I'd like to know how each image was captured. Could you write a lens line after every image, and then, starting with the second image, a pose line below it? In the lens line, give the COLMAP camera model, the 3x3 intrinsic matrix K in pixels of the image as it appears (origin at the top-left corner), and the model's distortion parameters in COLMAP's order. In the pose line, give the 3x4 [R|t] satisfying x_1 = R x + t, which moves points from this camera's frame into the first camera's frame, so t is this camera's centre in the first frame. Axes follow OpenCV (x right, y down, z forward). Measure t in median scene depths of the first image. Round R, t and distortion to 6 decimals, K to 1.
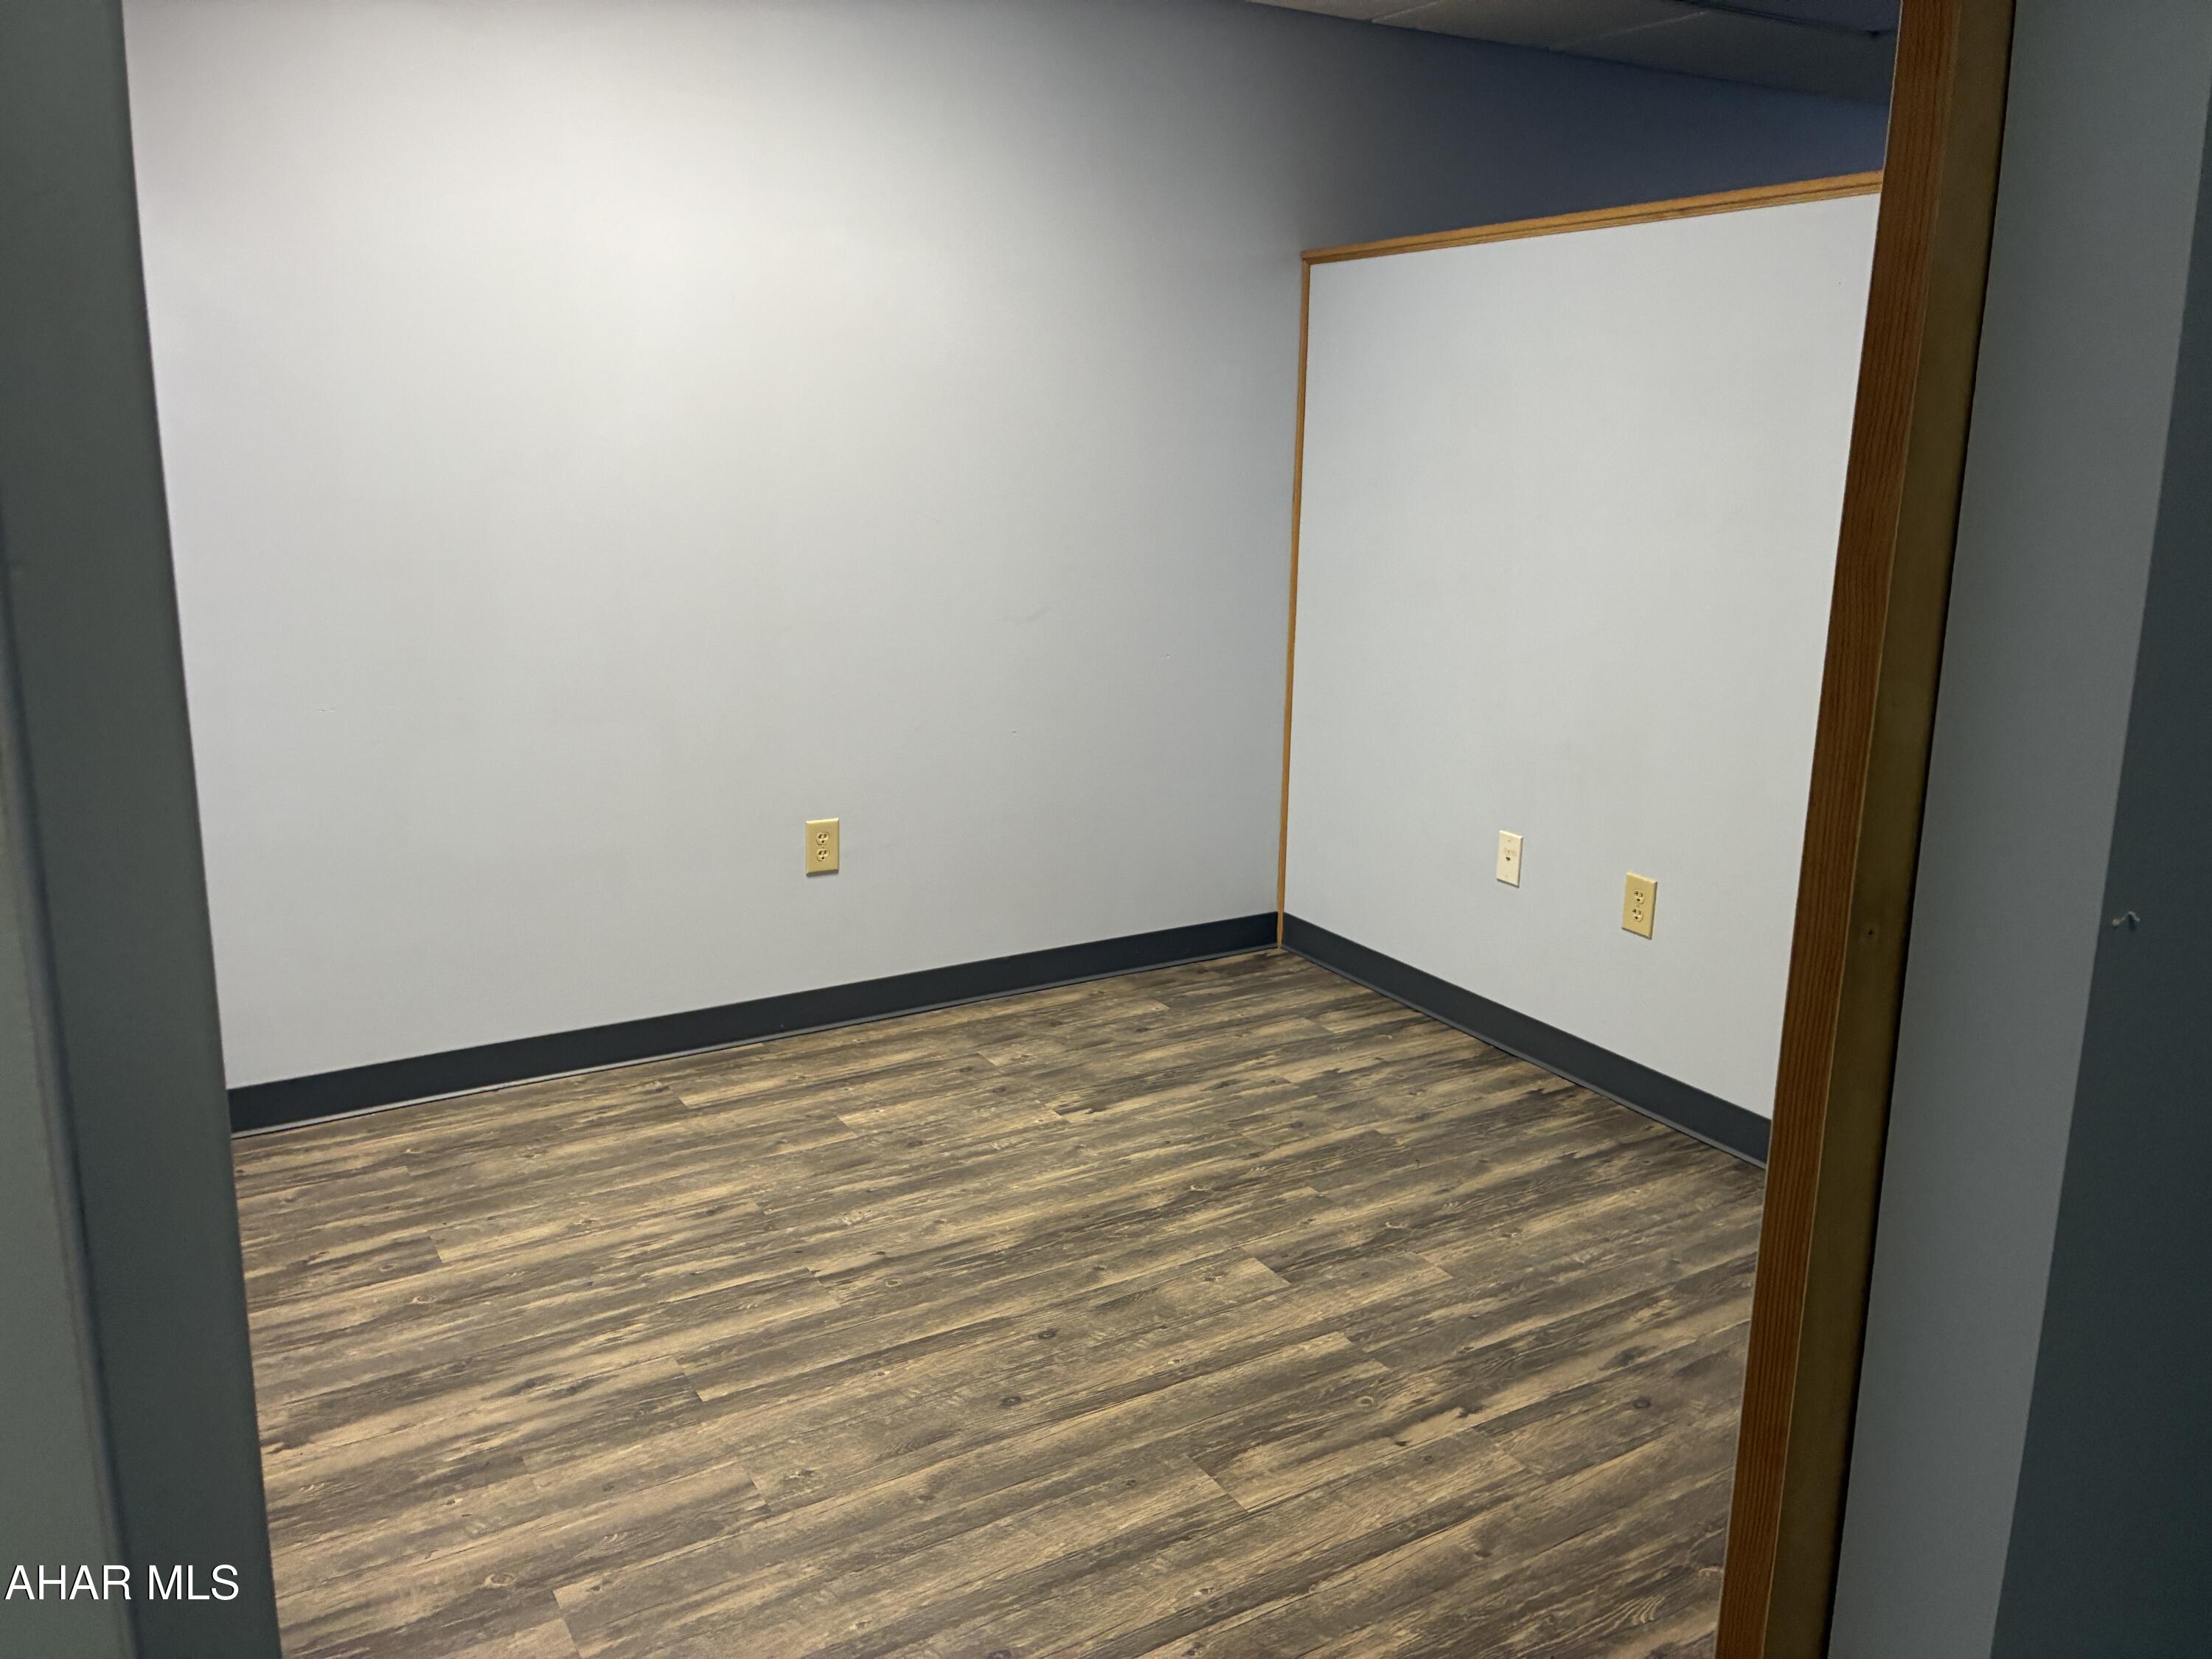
lens RADIAL K [[1680.4, 0, 1094.8], [0, 1680.4, 814.5], [0, 0, 1]] dist [0.046356, -0.046076]
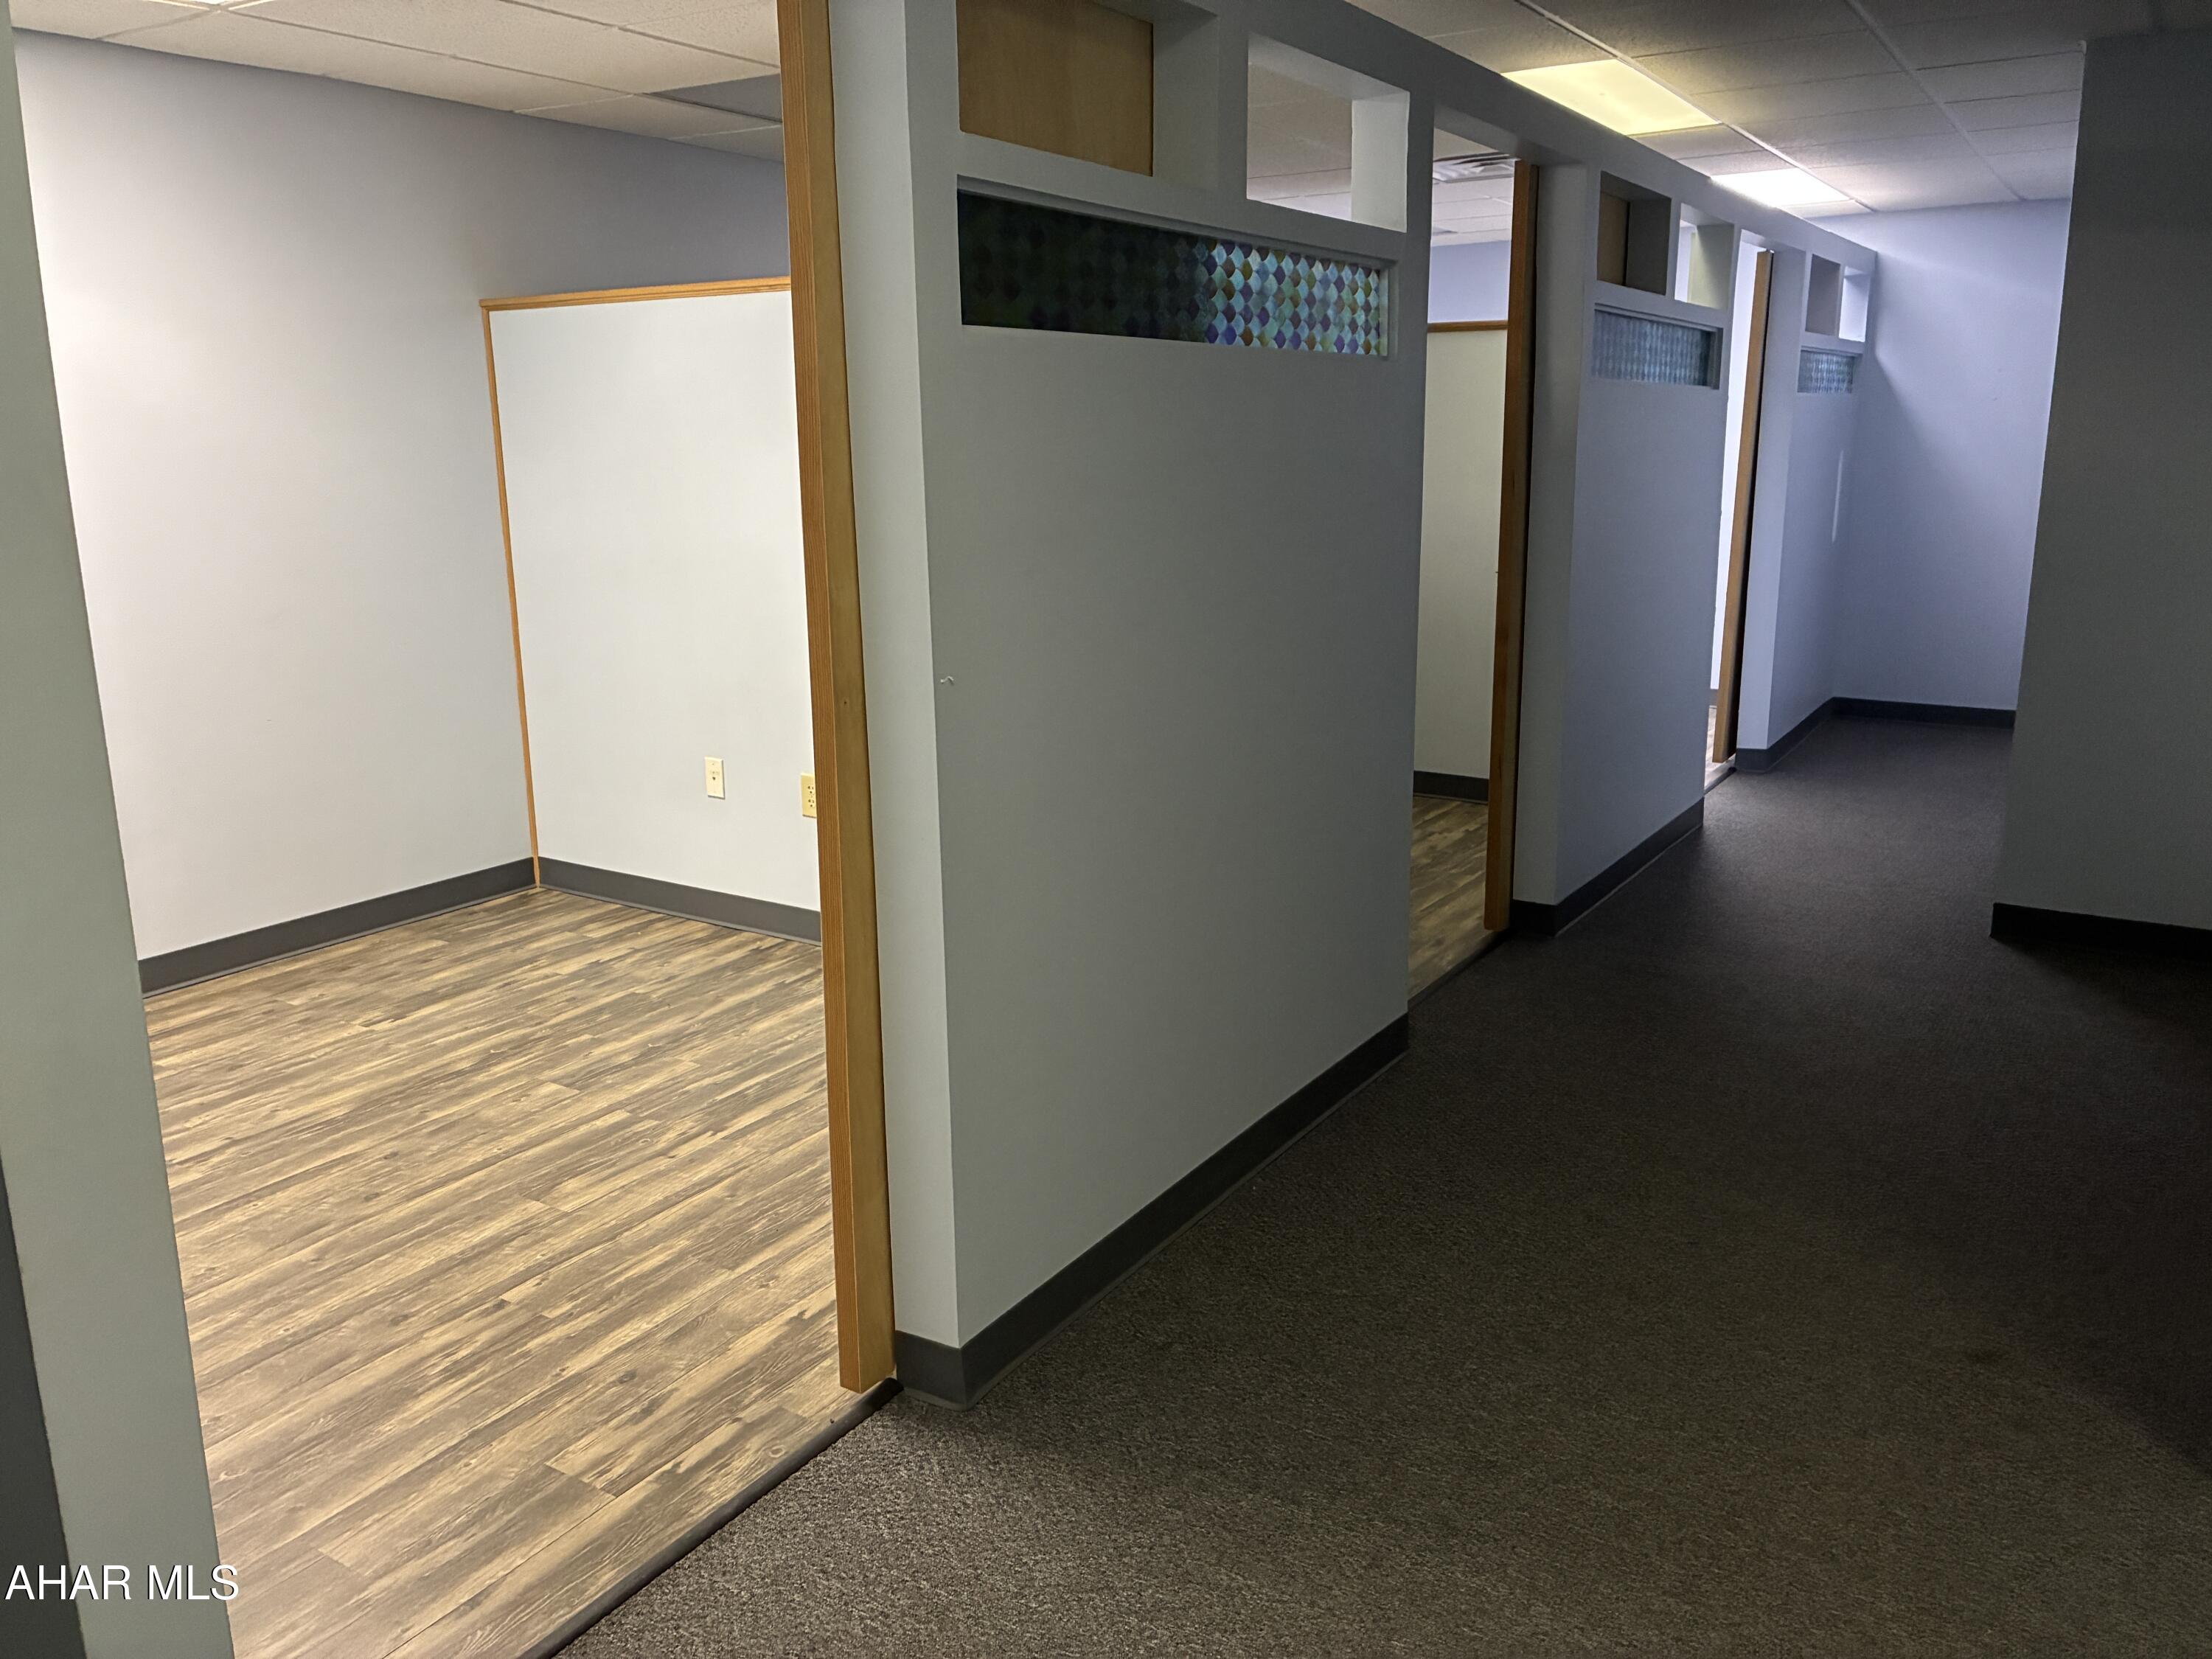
lens RADIAL K [[1680.4, 0, 1085.9], [0, 1680.4, 838.3], [0, 0, 1]] dist [0.046356, -0.046076]
pose [[0.899496, -0.122216, 0.419488, -0.056499], [0.118443, 0.992339, 0.035140, 0.074474], [-0.420569, 0.018077, 0.907080, -0.361668]]
